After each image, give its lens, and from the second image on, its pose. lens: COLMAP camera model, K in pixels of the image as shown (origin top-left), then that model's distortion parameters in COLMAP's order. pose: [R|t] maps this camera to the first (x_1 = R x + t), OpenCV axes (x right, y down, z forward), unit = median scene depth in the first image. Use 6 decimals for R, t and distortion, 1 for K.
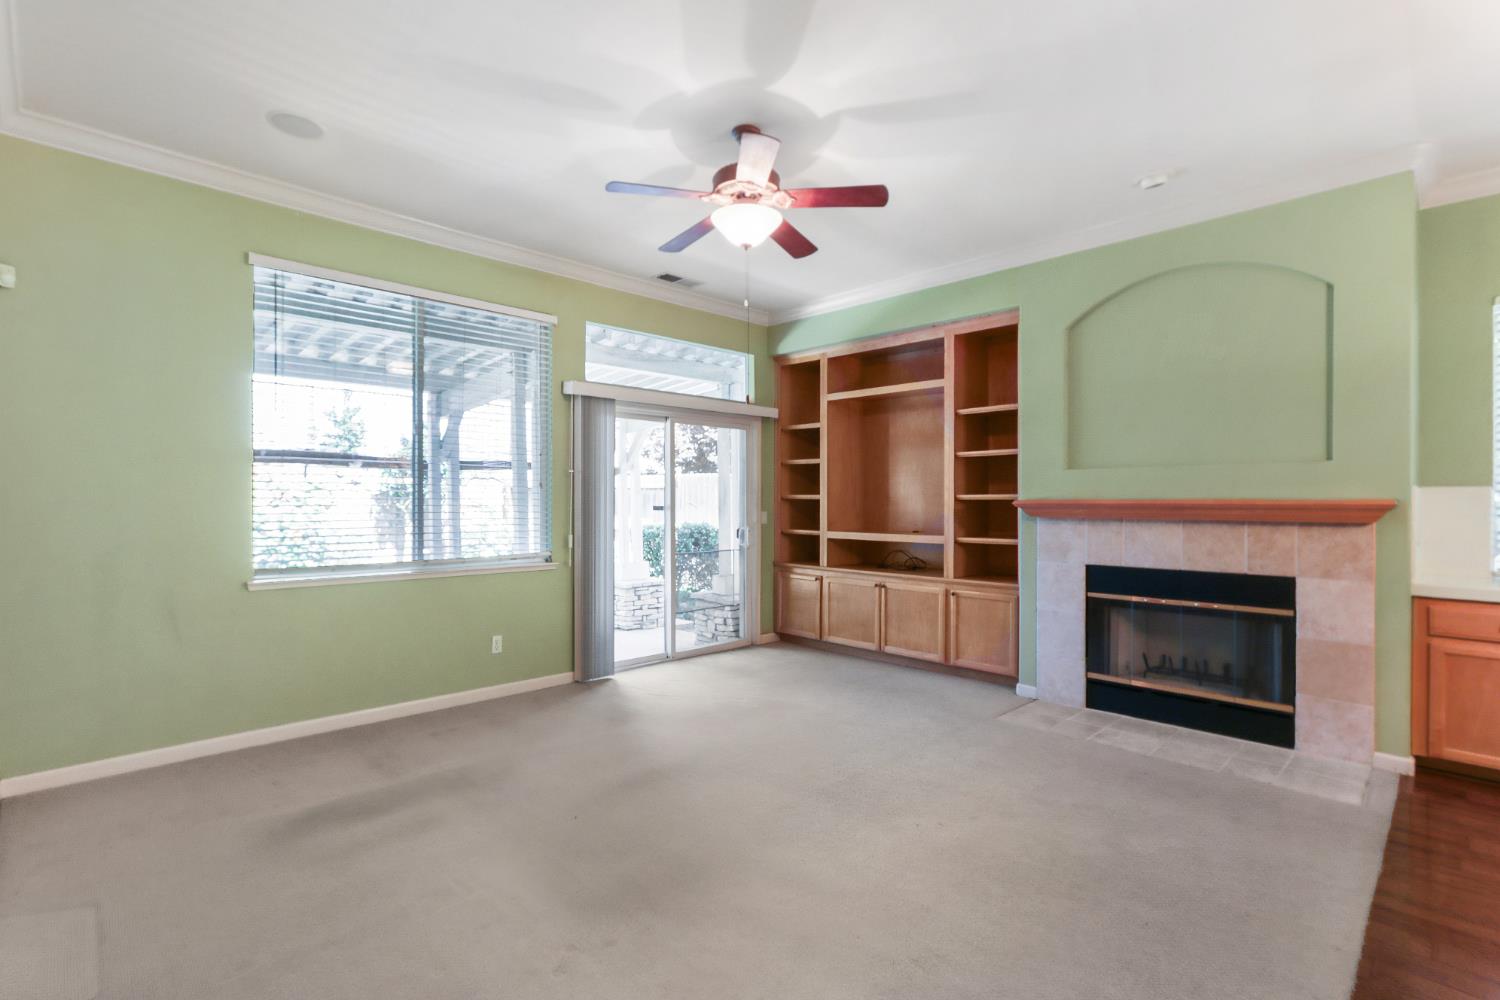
lens RADIAL K [[703.7, 0, 750.0], [0, 703.7, 500.0], [0, 0, 1]] dist [0.001267, -0.000427]
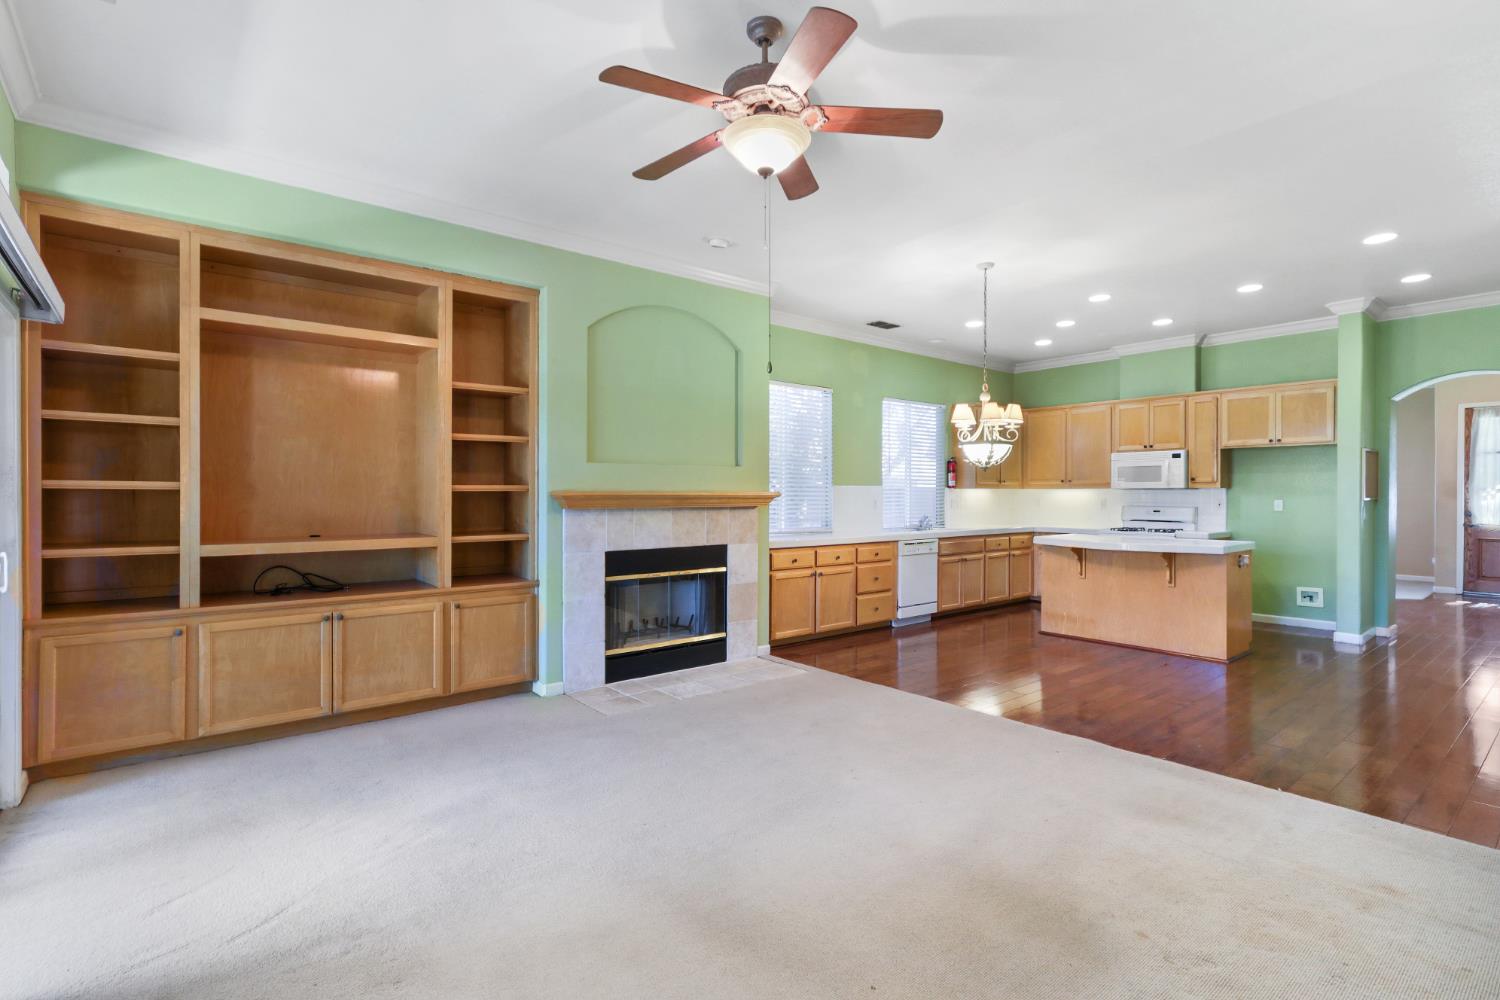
lens RADIAL K [[703.7, 0, 750.0], [0, 703.7, 500.0], [0, 0, 1]] dist [0.001267, -0.000427]
pose [[0.088305, -0.006028, 0.996075, -0.575762], [0.000695, 0.999982, 0.005990, 0.005935], [-0.996093, 0.000163, 0.088308, 0.681670]]
